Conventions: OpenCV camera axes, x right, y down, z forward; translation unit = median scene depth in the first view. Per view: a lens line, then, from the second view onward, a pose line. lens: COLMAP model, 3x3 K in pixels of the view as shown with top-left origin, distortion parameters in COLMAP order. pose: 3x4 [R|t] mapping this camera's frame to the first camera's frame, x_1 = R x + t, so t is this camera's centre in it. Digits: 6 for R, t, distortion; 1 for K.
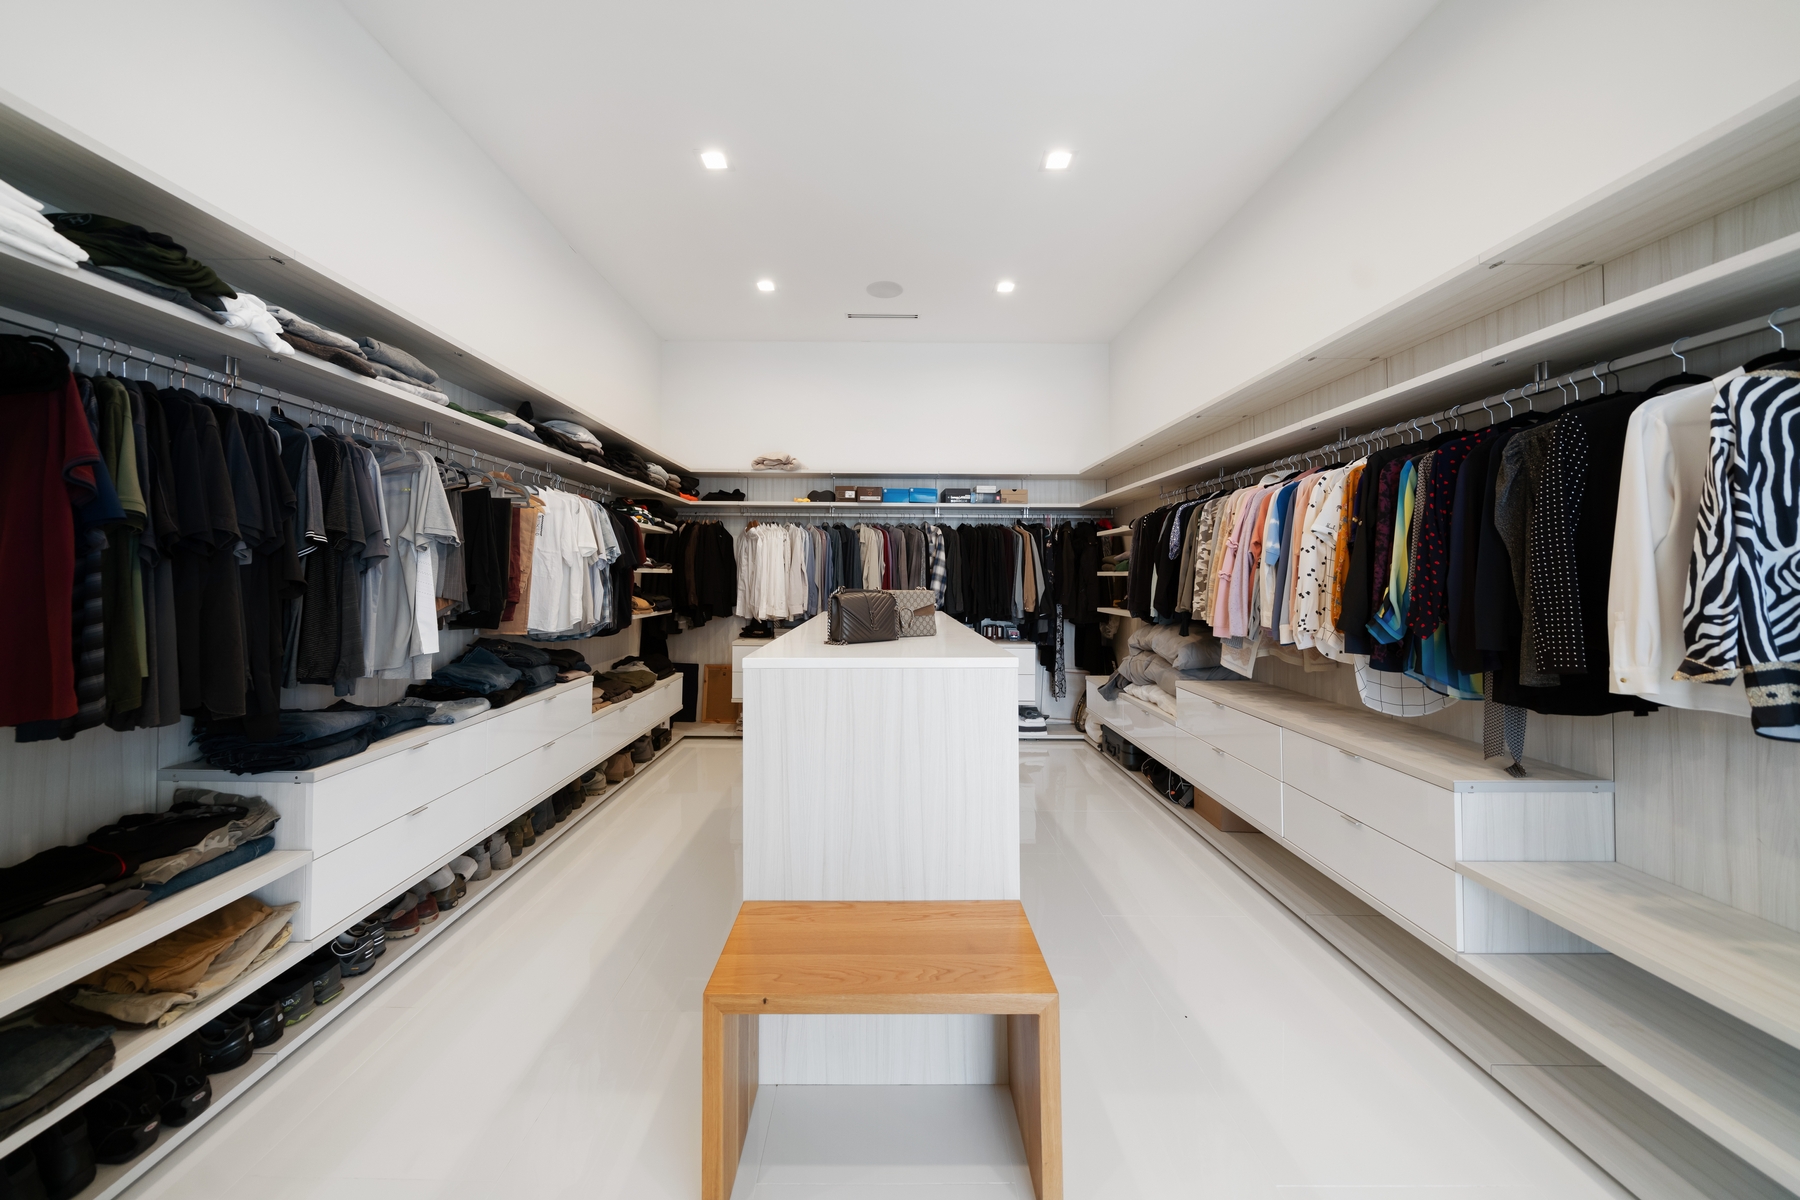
lens RADIAL K [[624.1, 0, 875.9], [0, 624.1, 563.5], [0, 0, 1]] dist [-0.006255, 0.000029]
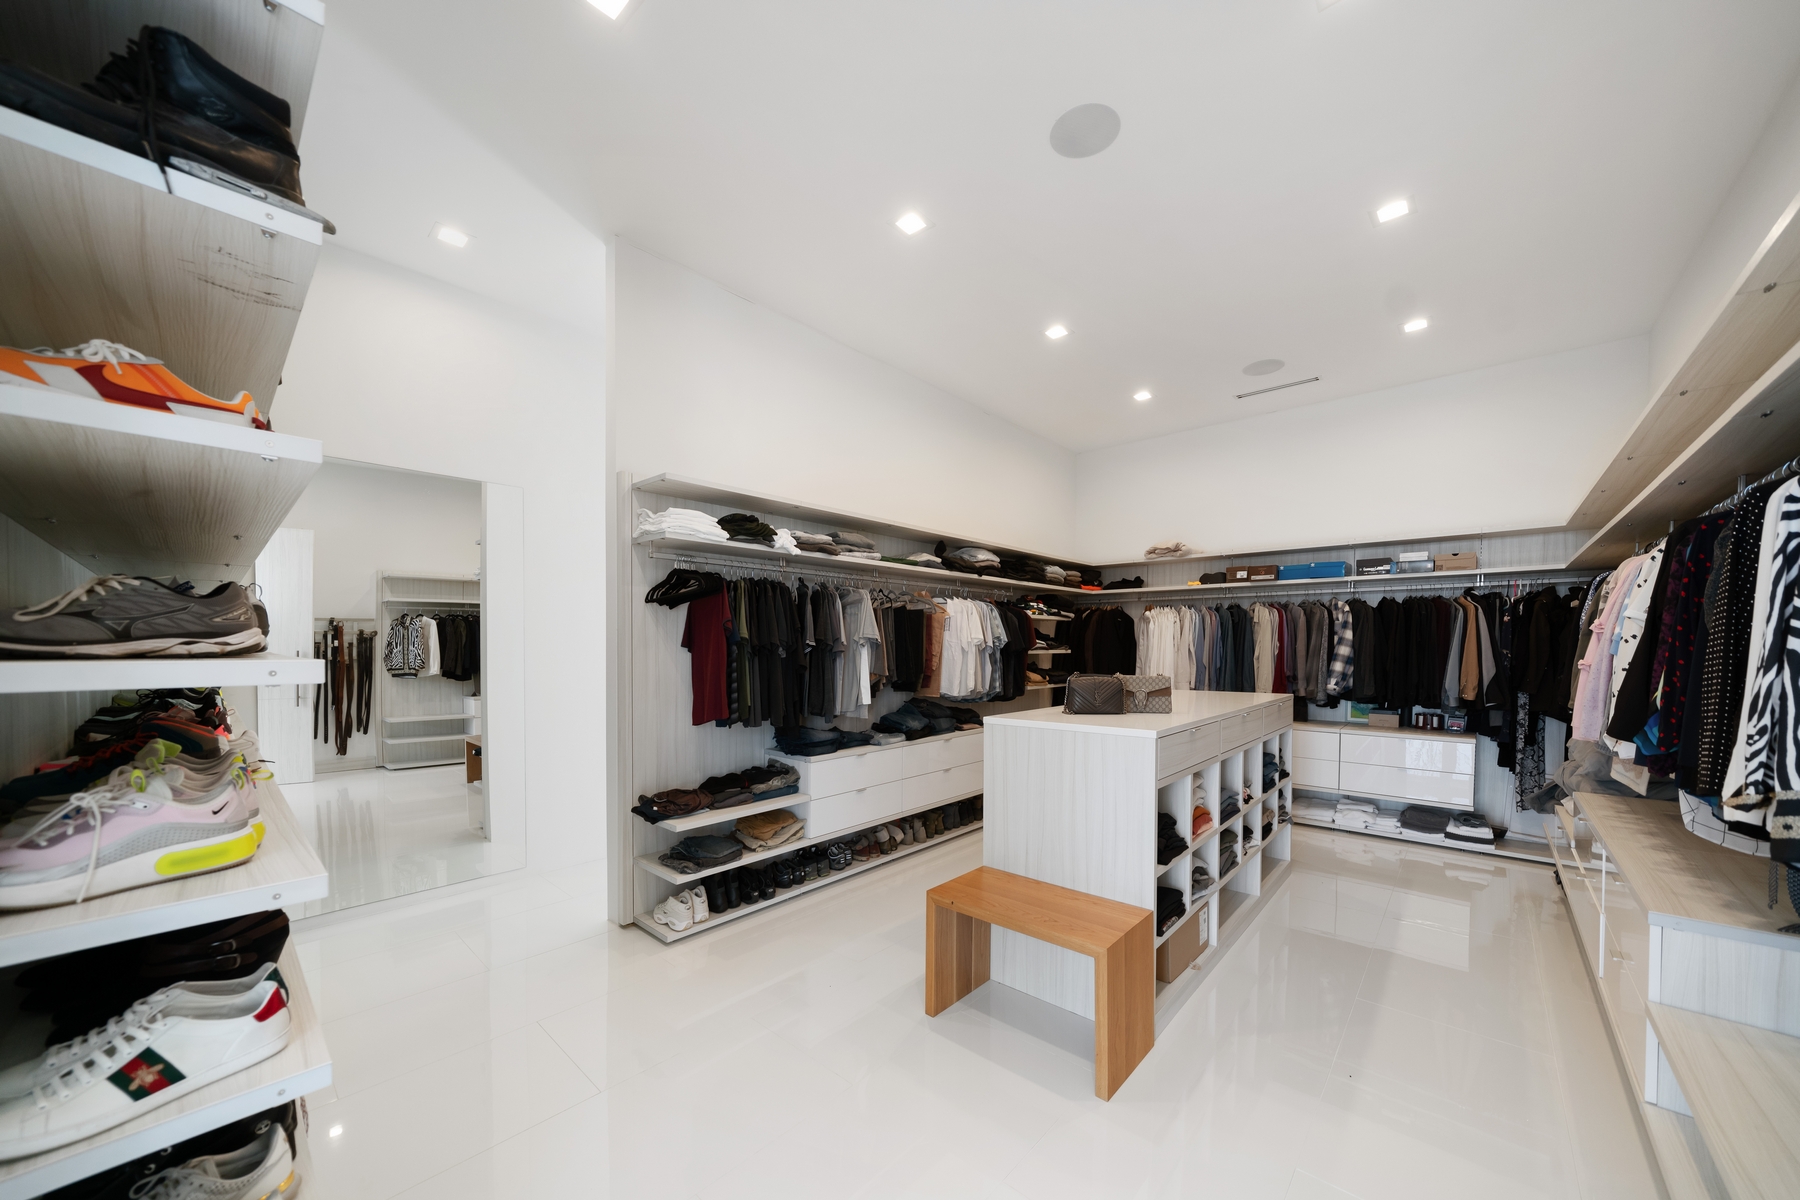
lens RADIAL K [[624.1, 0, 934.0], [0, 624.1, 655.5], [0, 0, 1]] dist [-0.006255, 0.000029]
pose [[0.771058, 0.006029, -0.636737, 0.415064], [0.015285, 0.999492, 0.027973, -0.030961], [0.636582, -0.031301, 0.770574, -0.183749]]
